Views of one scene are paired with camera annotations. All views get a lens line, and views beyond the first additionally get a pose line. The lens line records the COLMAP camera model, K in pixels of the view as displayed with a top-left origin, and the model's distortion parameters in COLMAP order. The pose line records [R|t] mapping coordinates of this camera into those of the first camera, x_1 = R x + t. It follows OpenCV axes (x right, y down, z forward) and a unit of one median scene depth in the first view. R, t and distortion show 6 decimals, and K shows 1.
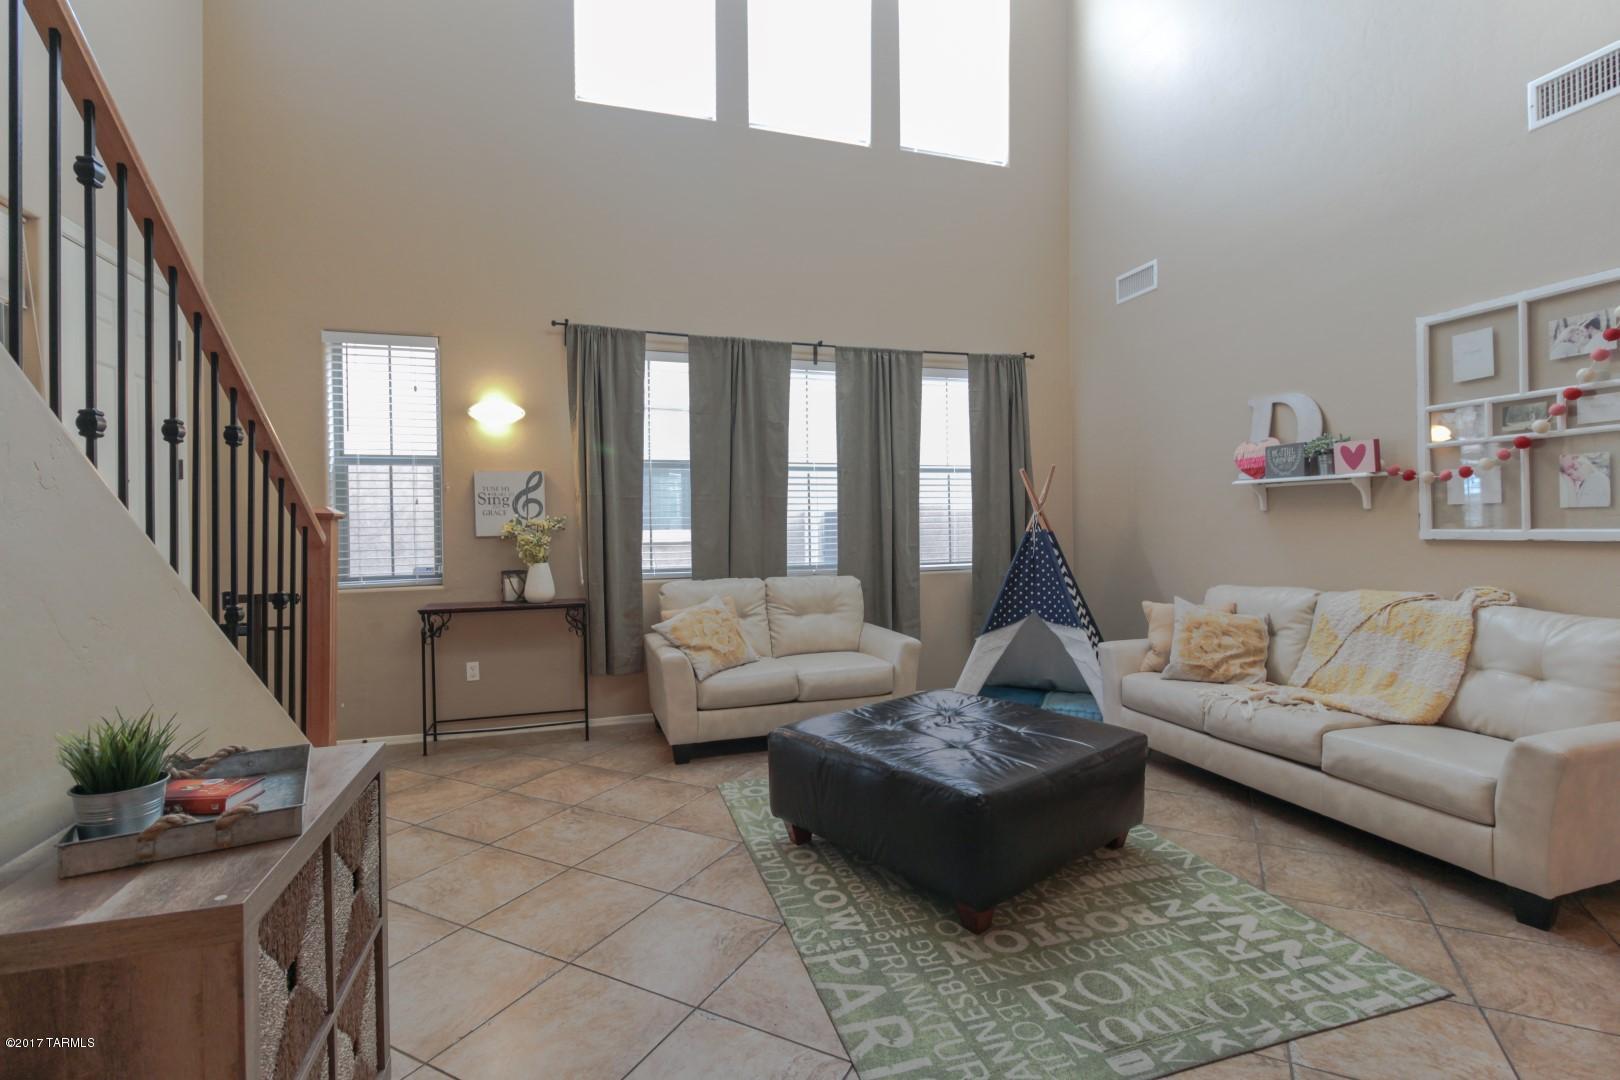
lens RADIAL K [[747.9, 0, 821.0], [0, 747.9, 524.3], [0, 0, 1]] dist [0.017982, -0.013324]
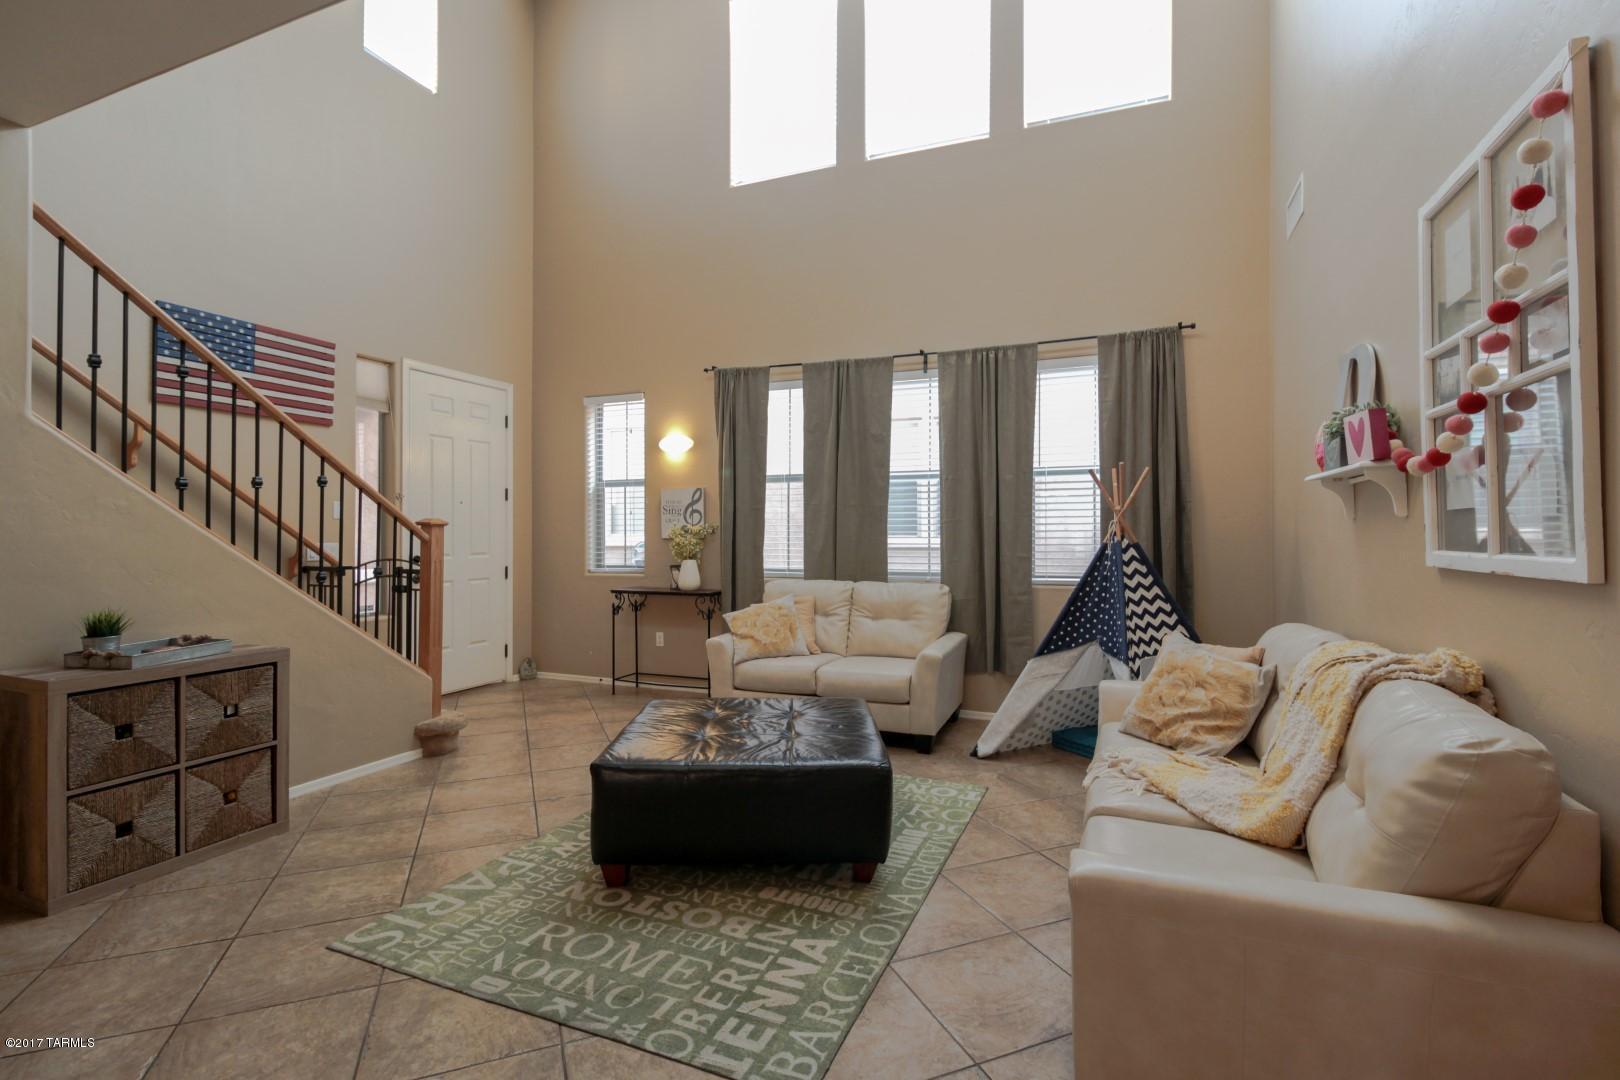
lens RADIAL K [[747.9, 0, 821.0], [0, 747.9, 524.3], [0, 0, 1]] dist [0.017982, -0.013324]
pose [[0.767756, 0.003594, -0.640733, 0.732974], [-0.007555, 0.999966, -0.003444, -0.007573], [0.640698, 0.007485, 0.767756, 0.191561]]
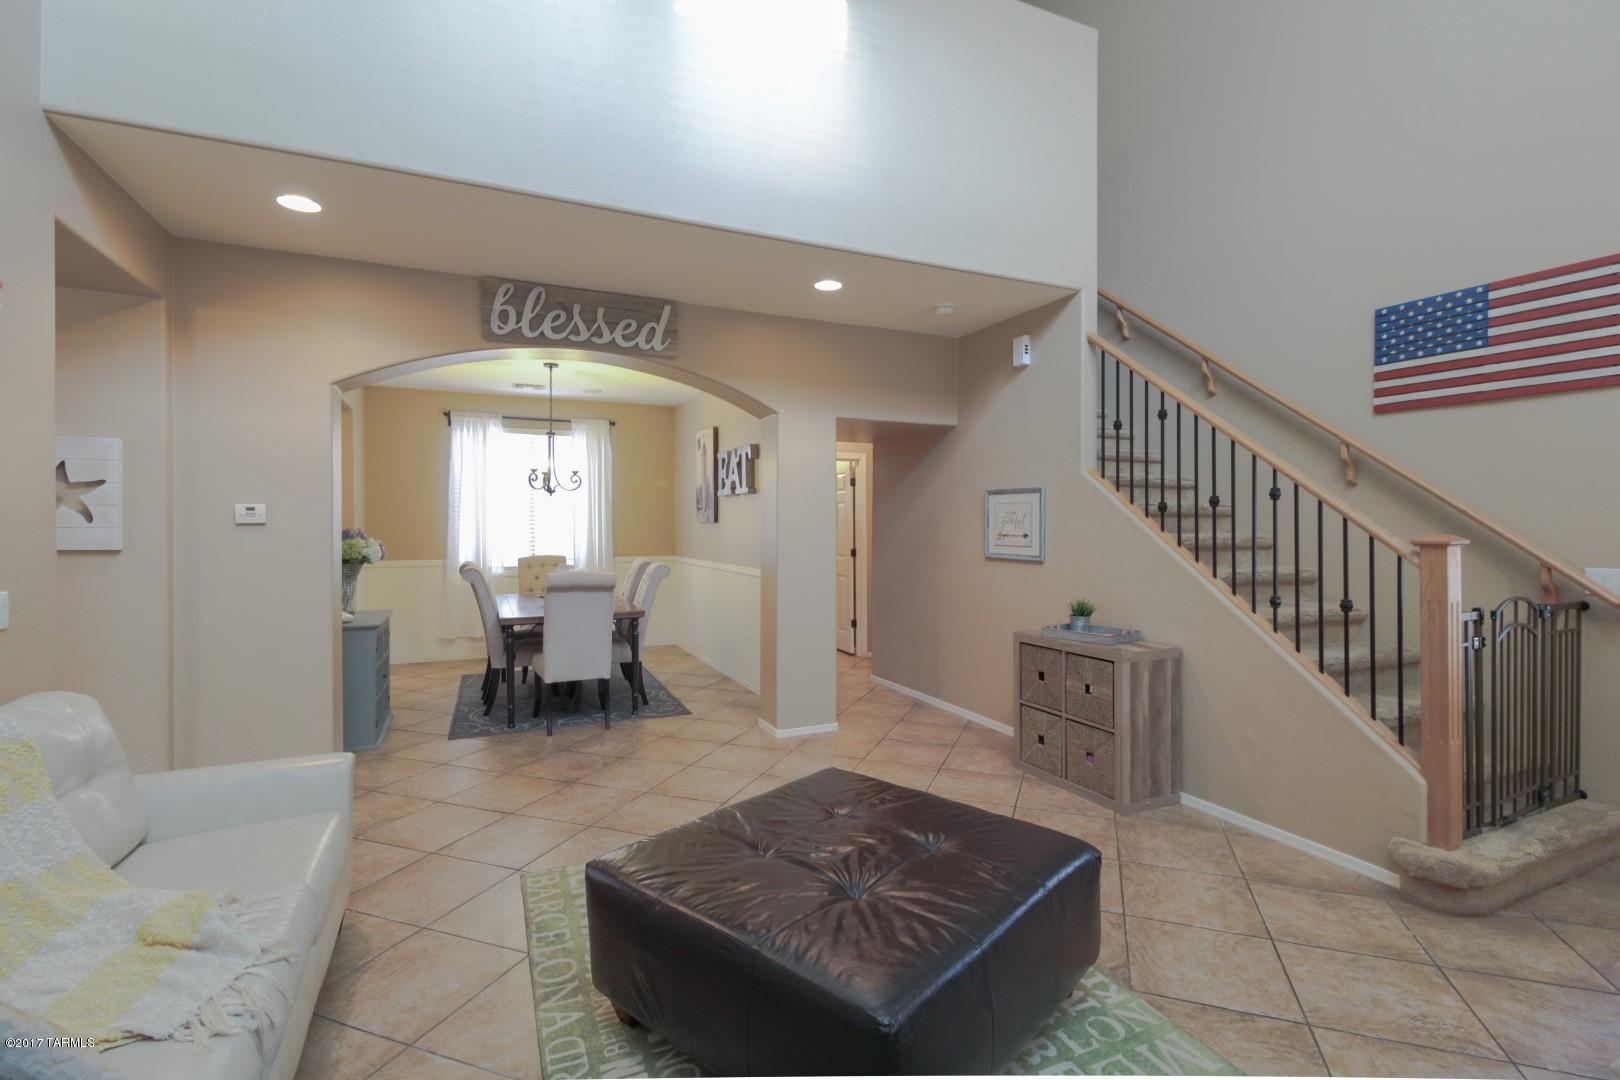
lens RADIAL K [[747.9, 0, 821.0], [0, 747.9, 524.3], [0, 0, 1]] dist [0.017982, -0.013324]
pose [[-0.992229, 0.013197, -0.123724, 0.226652], [0.013436, 0.999909, -0.001093, -0.032794], [0.123698, -0.002747, -0.992316, 1.348017]]
